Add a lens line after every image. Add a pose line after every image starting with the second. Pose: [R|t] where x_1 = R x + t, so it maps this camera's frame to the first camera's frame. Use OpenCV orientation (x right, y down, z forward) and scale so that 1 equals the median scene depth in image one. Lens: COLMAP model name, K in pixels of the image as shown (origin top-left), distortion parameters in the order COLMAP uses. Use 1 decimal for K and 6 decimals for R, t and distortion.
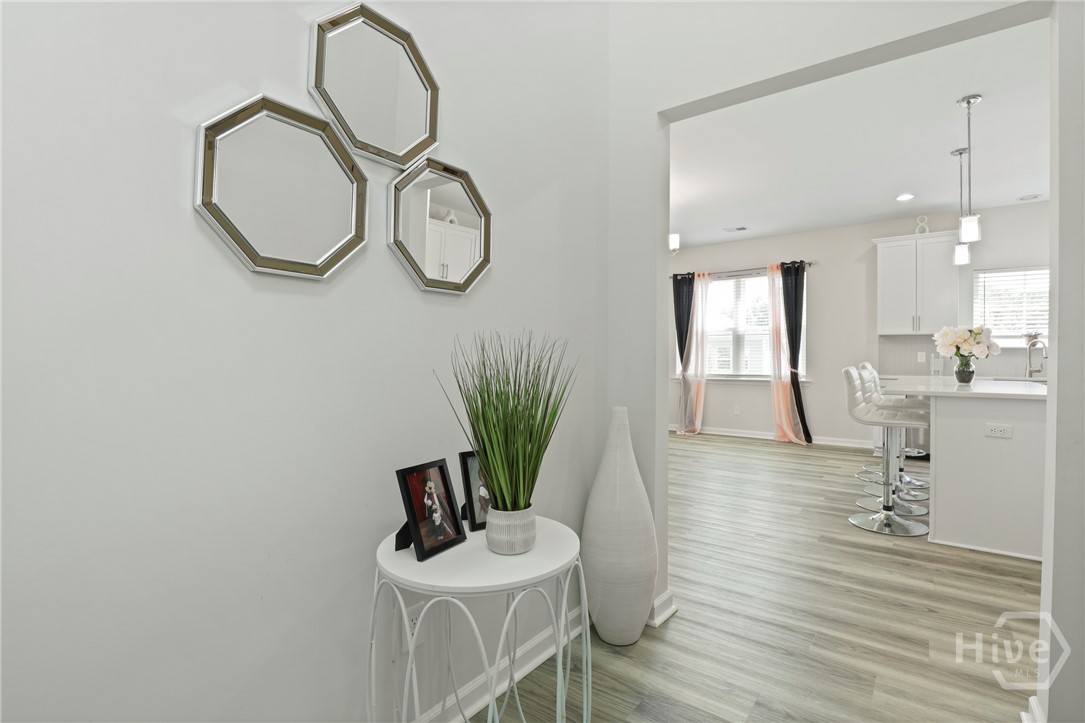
lens RADIAL K [[503.7, 0, 531.3], [0, 503.7, 354.4], [0, 0, 1]] dist [-0.011642, 0.001126]
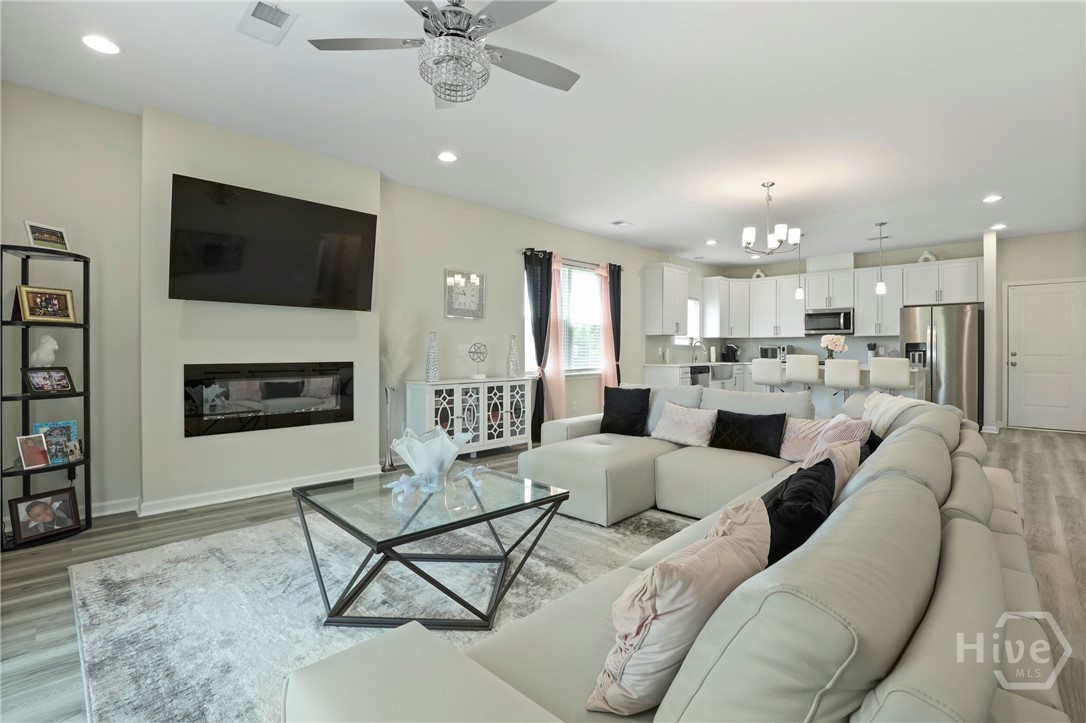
lens RADIAL K [[504.1, 0, 544.3], [0, 504.1, 345.6], [0, 0, 1]] dist [-0.011642, 0.001126]
pose [[0.081779, 0.003581, 0.996644, -0.740469], [-0.004573, 0.999984, -0.003217, -0.006347], [-0.996640, -0.004295, 0.081795, 1.336149]]
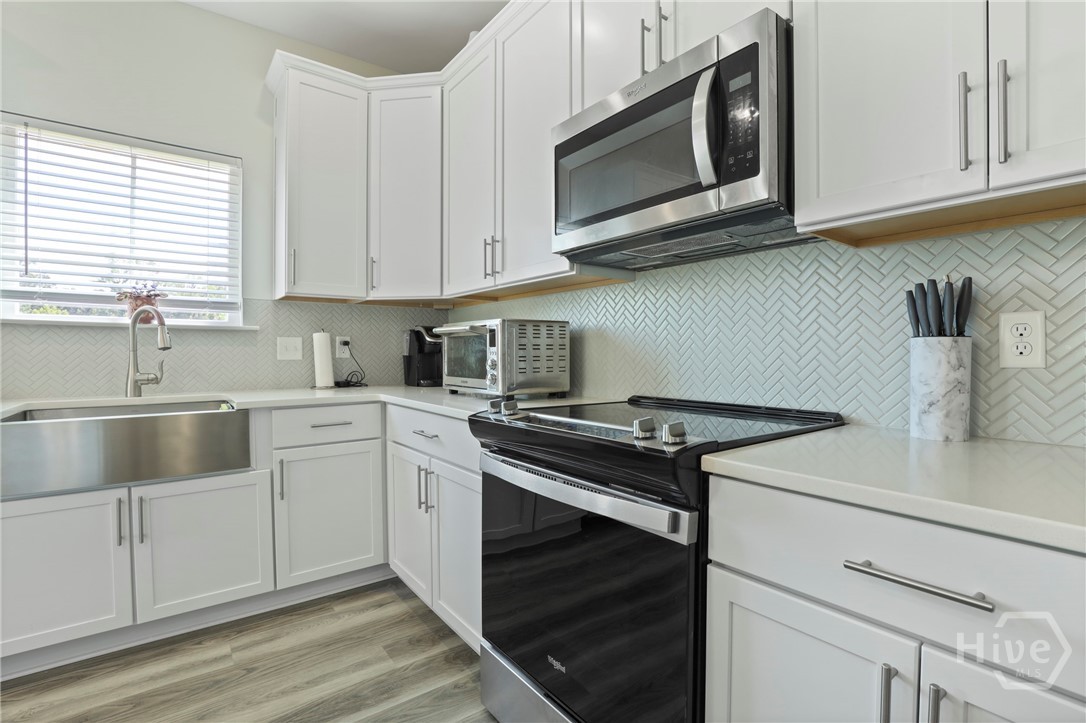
lens RADIAL K [[504.1, 0, 544.7], [0, 504.1, 364.7], [0, 0, 1]] dist [-0.011642, 0.001126]
pose [[0.246748, -0.025699, 0.968739, 0.663400], [-0.005549, 0.999594, 0.027931, 0.005987], [-0.969064, -0.012268, 0.246506, 0.552244]]
